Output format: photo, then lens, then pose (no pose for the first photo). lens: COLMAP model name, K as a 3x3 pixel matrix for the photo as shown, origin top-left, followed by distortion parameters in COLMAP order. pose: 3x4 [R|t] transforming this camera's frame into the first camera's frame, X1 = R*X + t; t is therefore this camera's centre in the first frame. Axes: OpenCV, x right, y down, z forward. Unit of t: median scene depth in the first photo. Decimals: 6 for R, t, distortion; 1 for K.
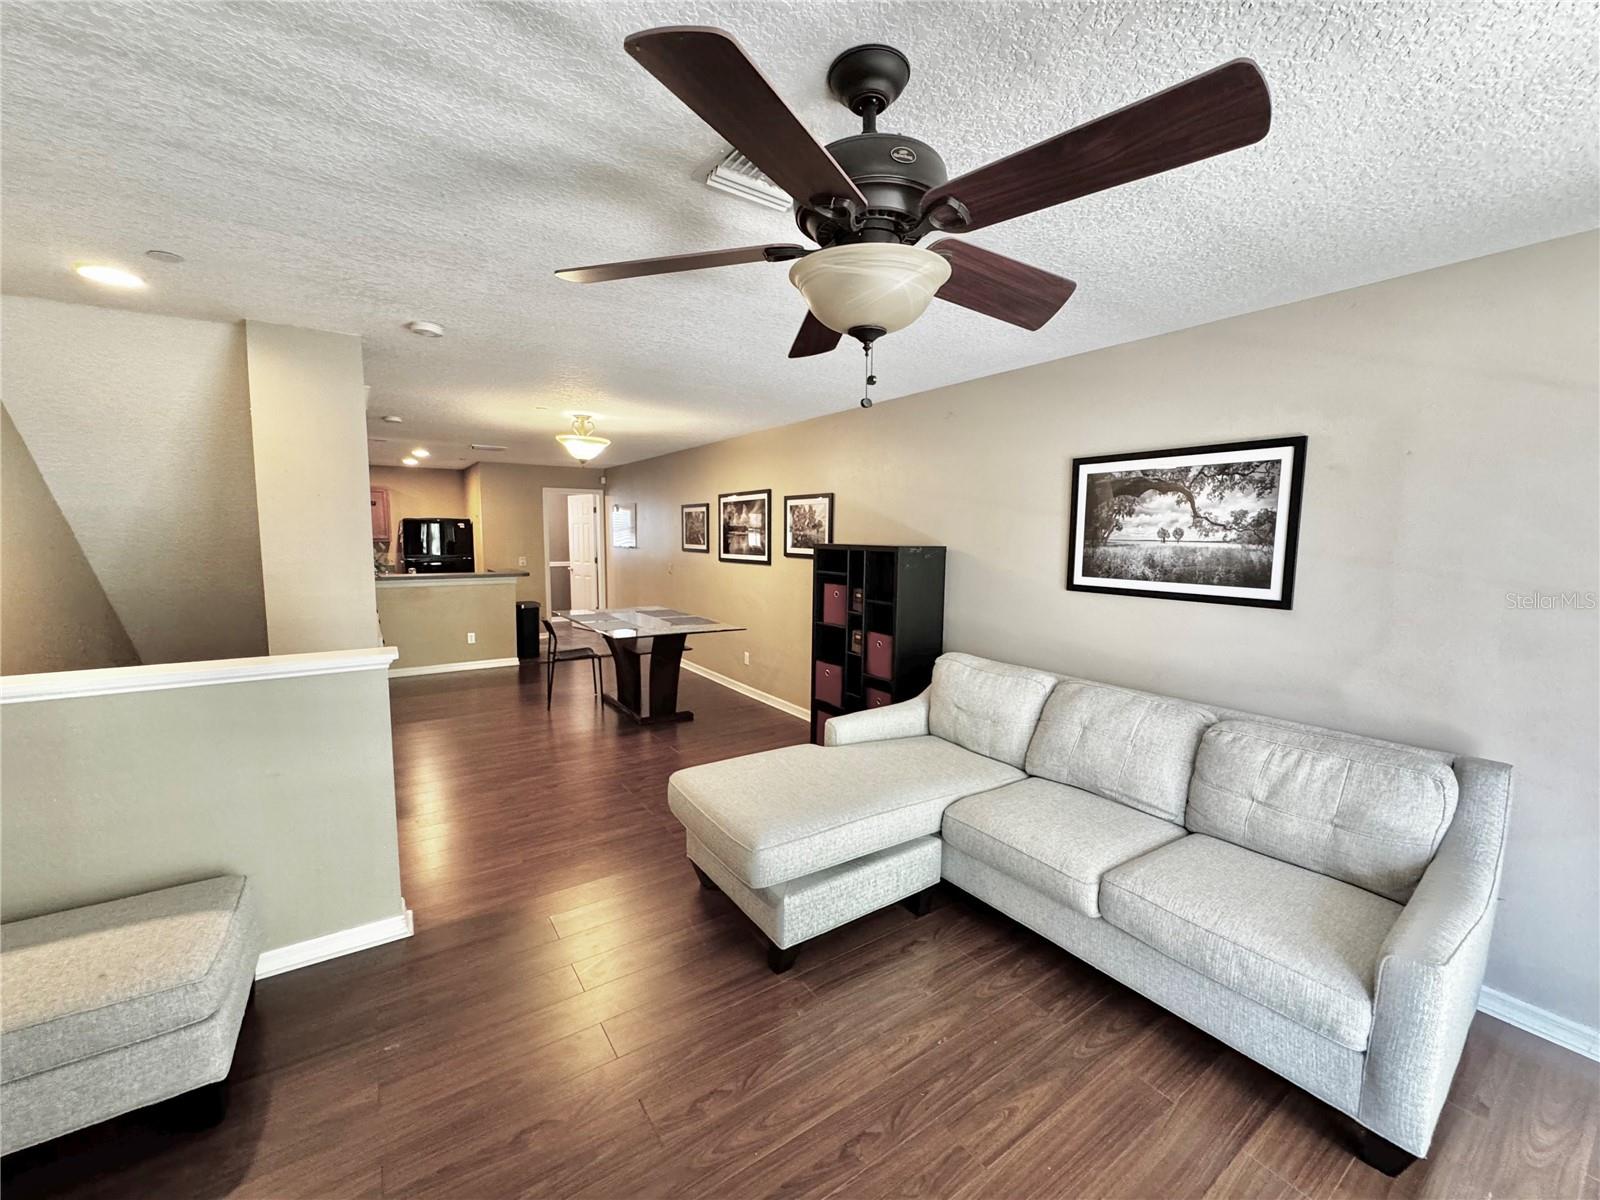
lens RADIAL K [[638.0, 0, 796.9], [0, 638.0, 601.3], [0, 0, 1]] dist [-0.000423, 0.000411]
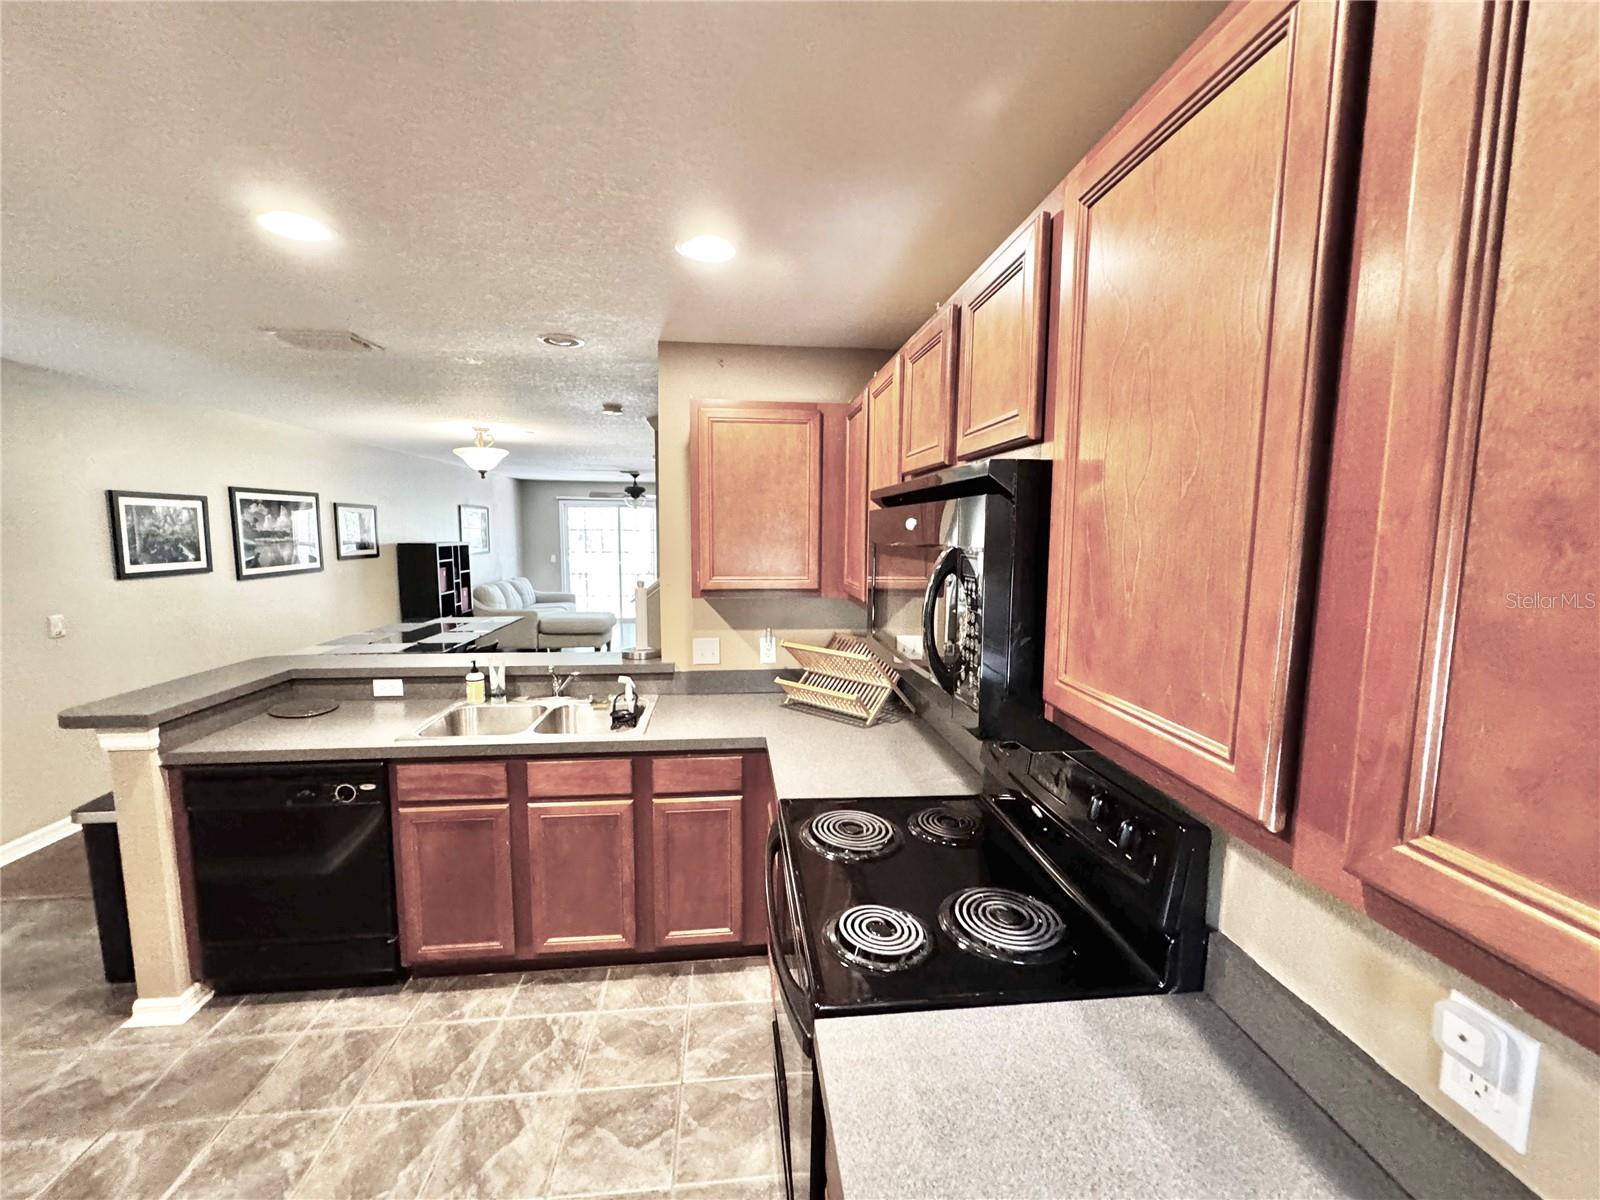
lens RADIAL K [[638.0, 0, 801.5], [0, 638.0, 598.1], [0, 0, 1]] dist [-0.000423, 0.000411]
pose [[-0.885627, -0.083655, 0.456800, -1.083760], [0.013489, 0.978593, 0.205363, -0.193669], [-0.464201, 0.188036, -0.865540, 1.418061]]
